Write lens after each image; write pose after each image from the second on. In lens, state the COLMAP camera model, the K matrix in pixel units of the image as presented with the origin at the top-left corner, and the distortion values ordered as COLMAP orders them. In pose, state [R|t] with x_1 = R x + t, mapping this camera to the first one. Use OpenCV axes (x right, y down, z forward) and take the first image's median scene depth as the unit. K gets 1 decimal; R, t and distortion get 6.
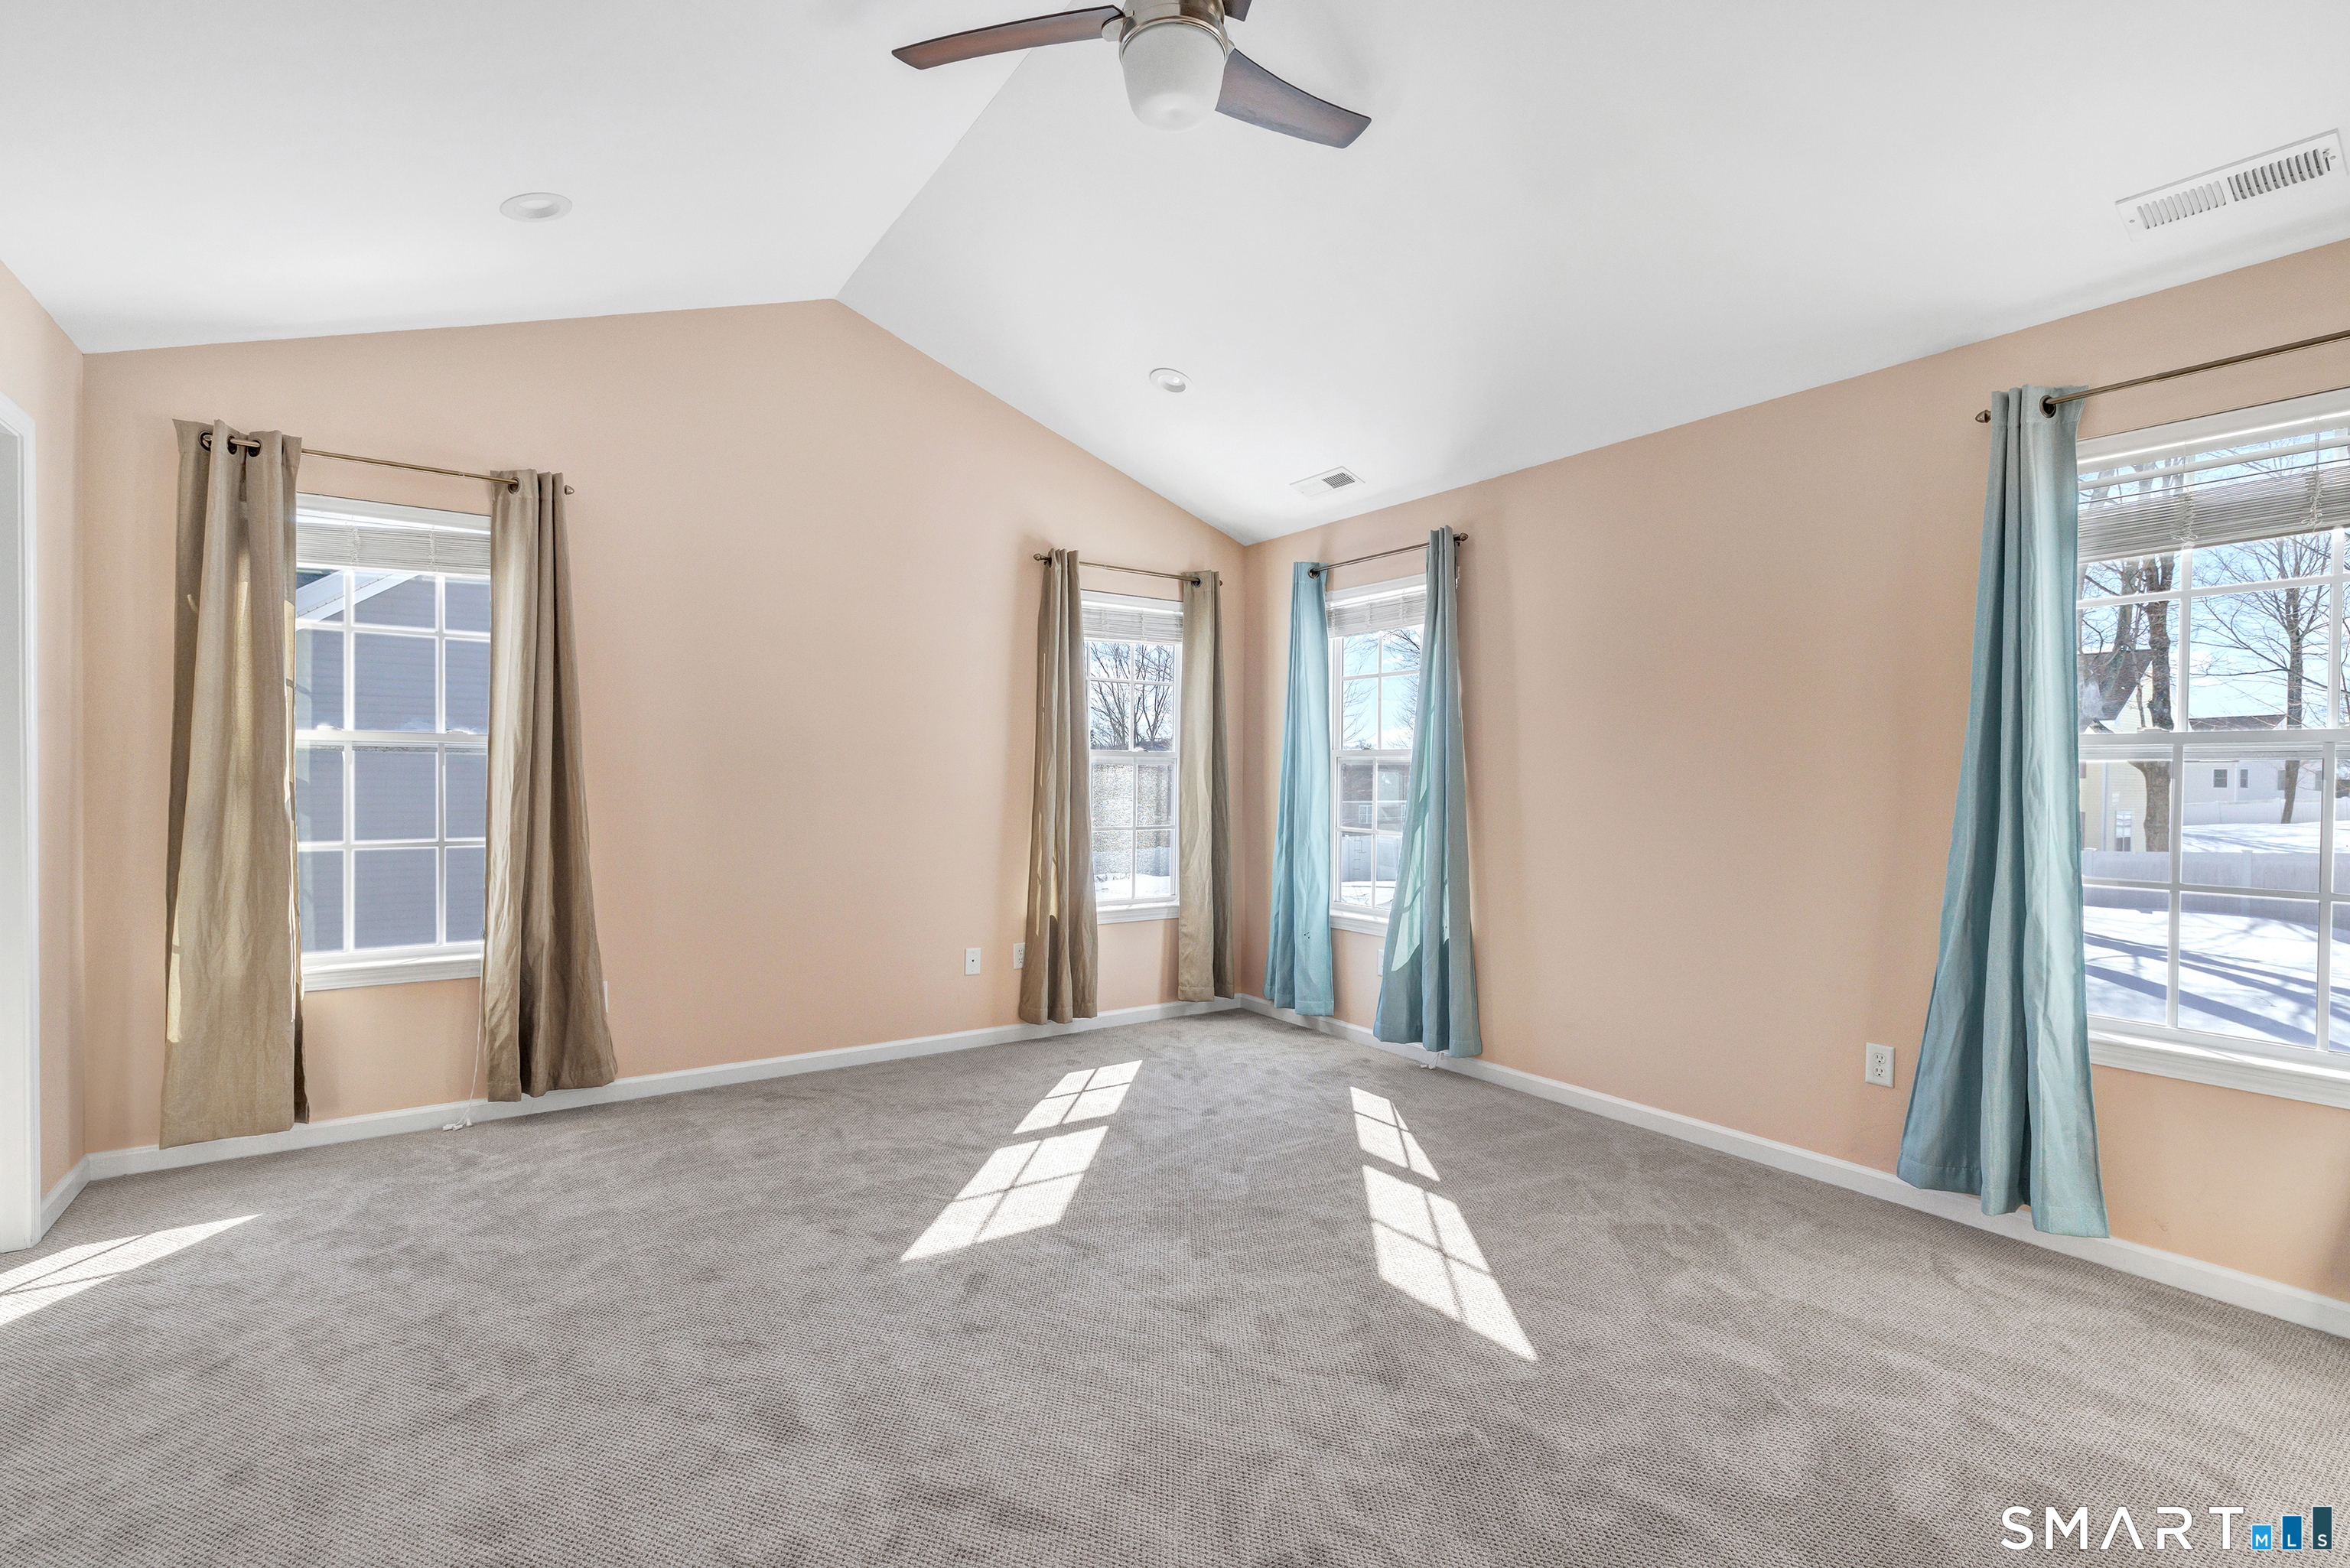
lens RADIAL K [[1105.7, 0, 1175.0], [0, 1105.7, 784.0], [0, 0, 1]] dist [-0.000631, -0.000011]
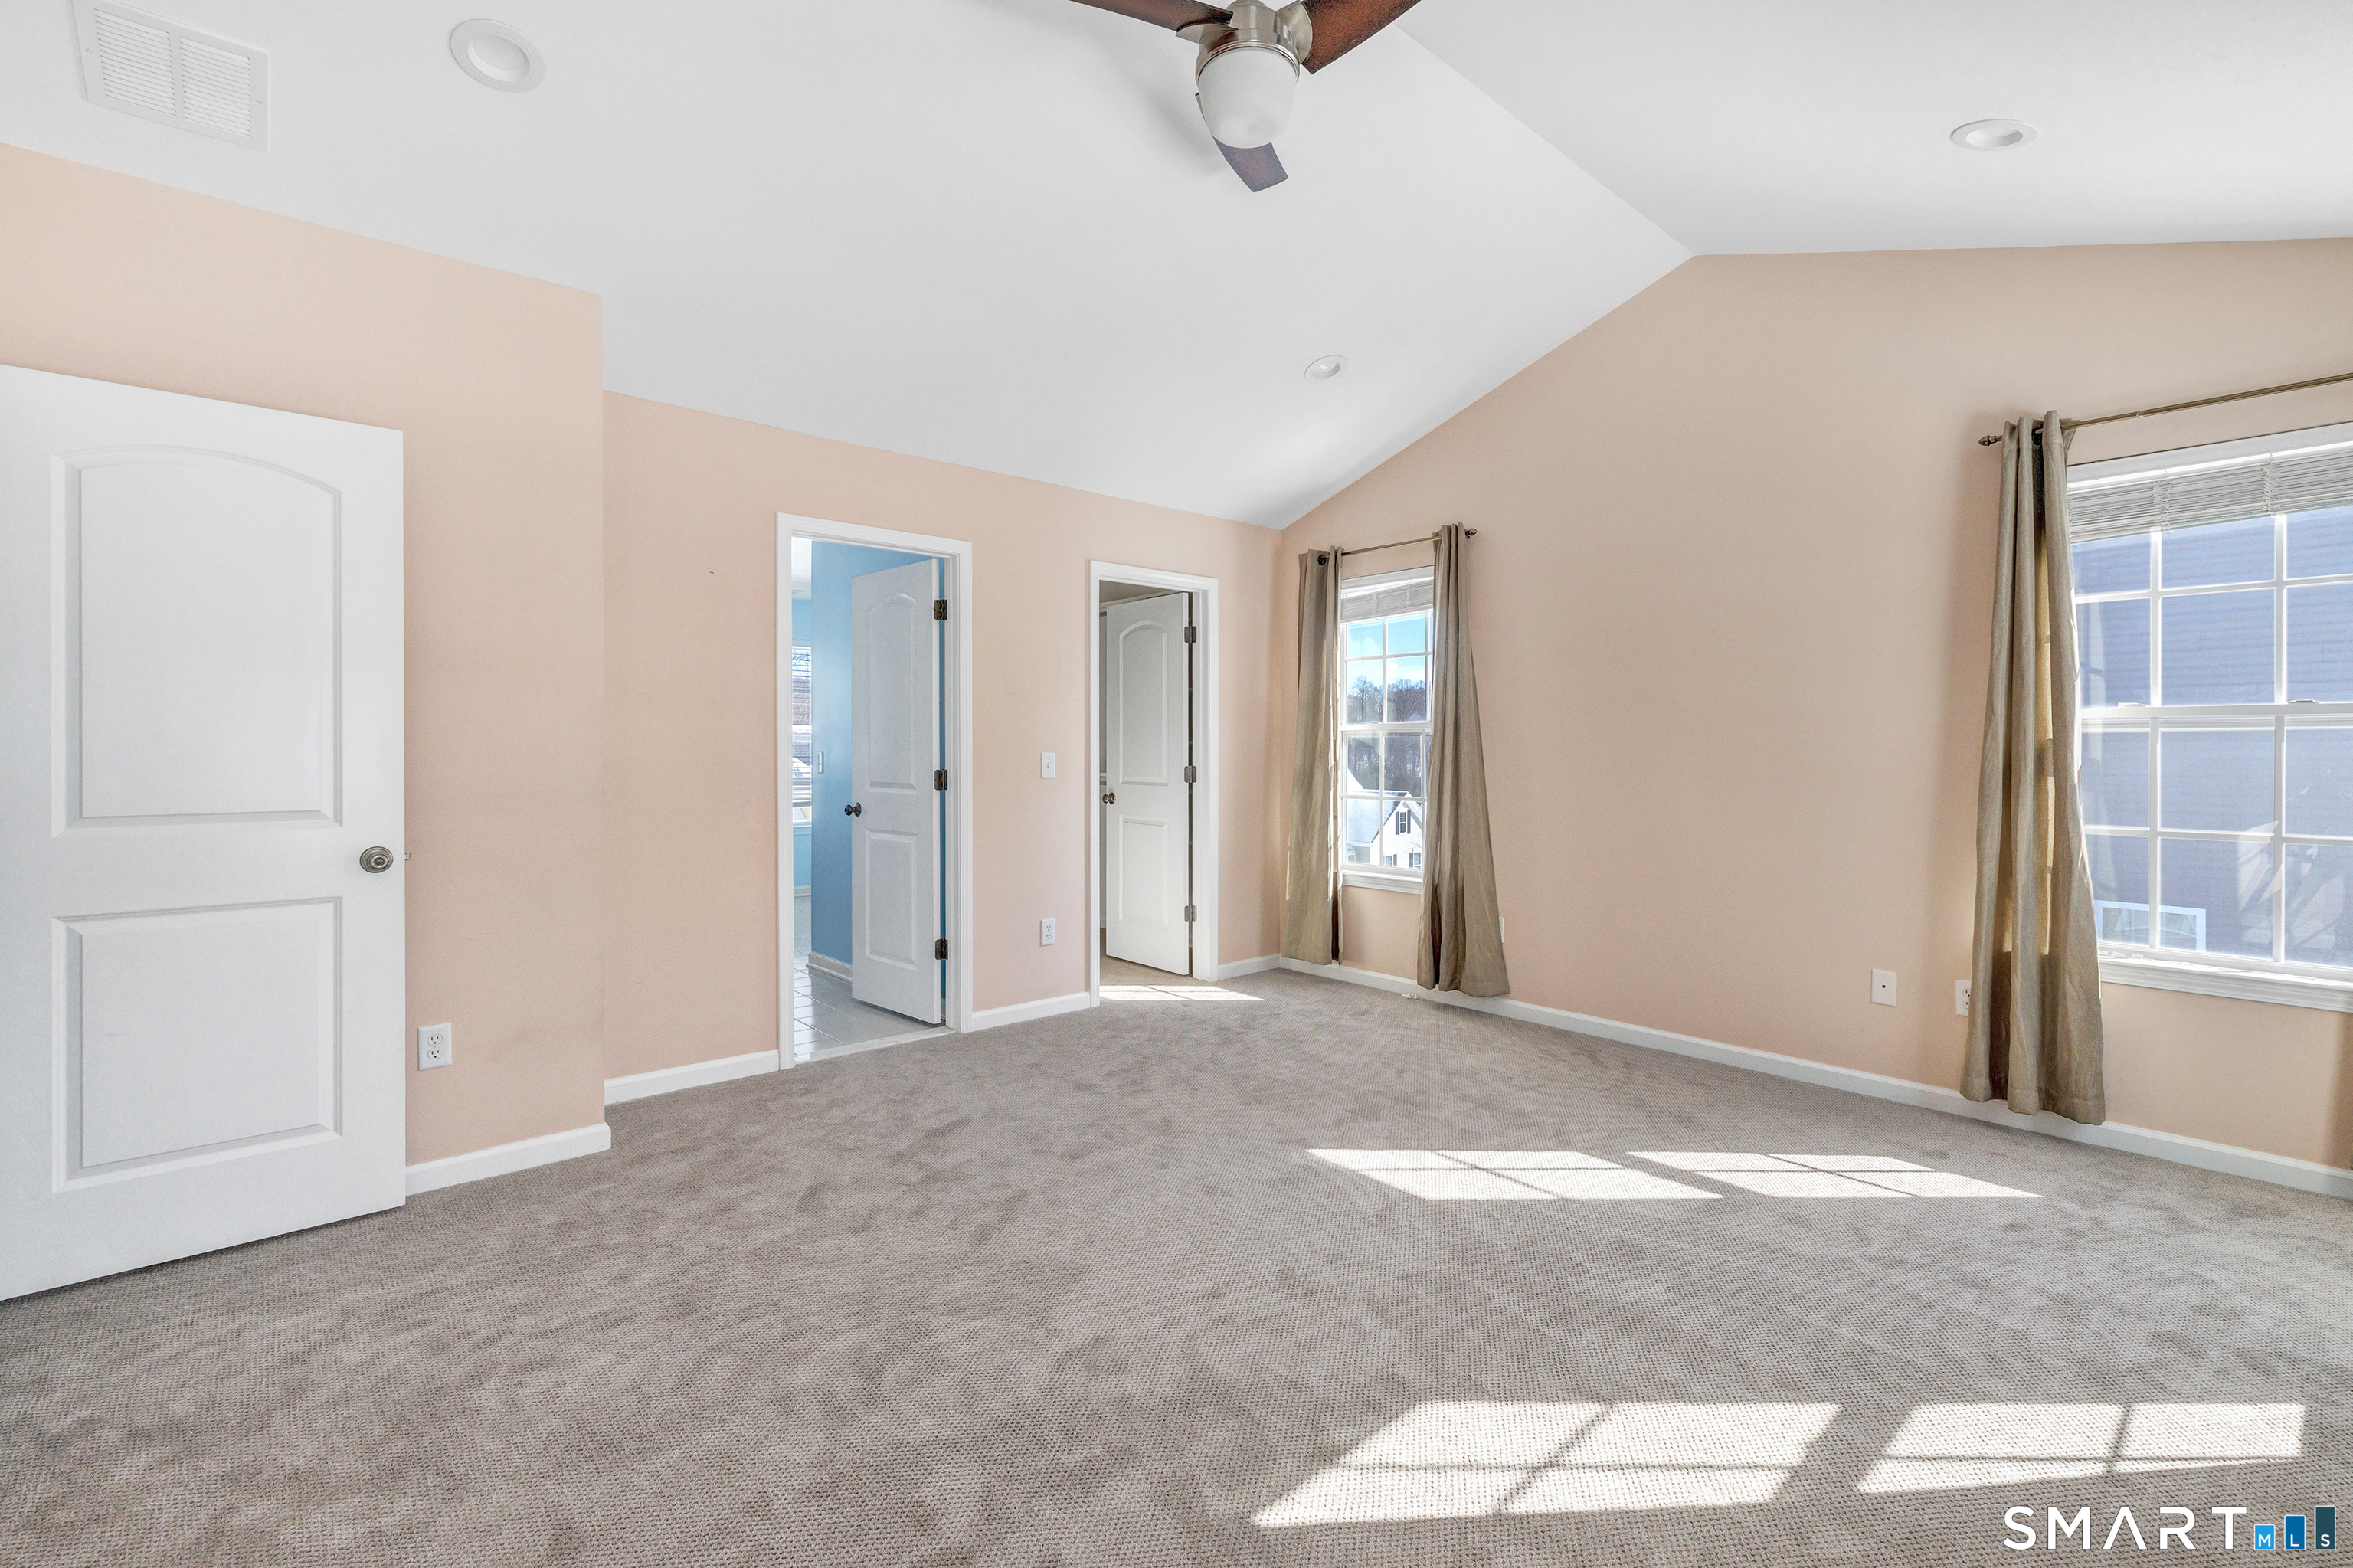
lens RADIAL K [[1059.4, 0, 1185.3], [0, 1059.4, 736.6], [0, 0, 1]] dist [-0.000619, 0.000184]
pose [[0.083102, -0.017603, -0.996386, 0.685867], [-0.006302, 0.999815, -0.018190, -0.000018], [0.996521, 0.007790, 0.082975, 0.580570]]
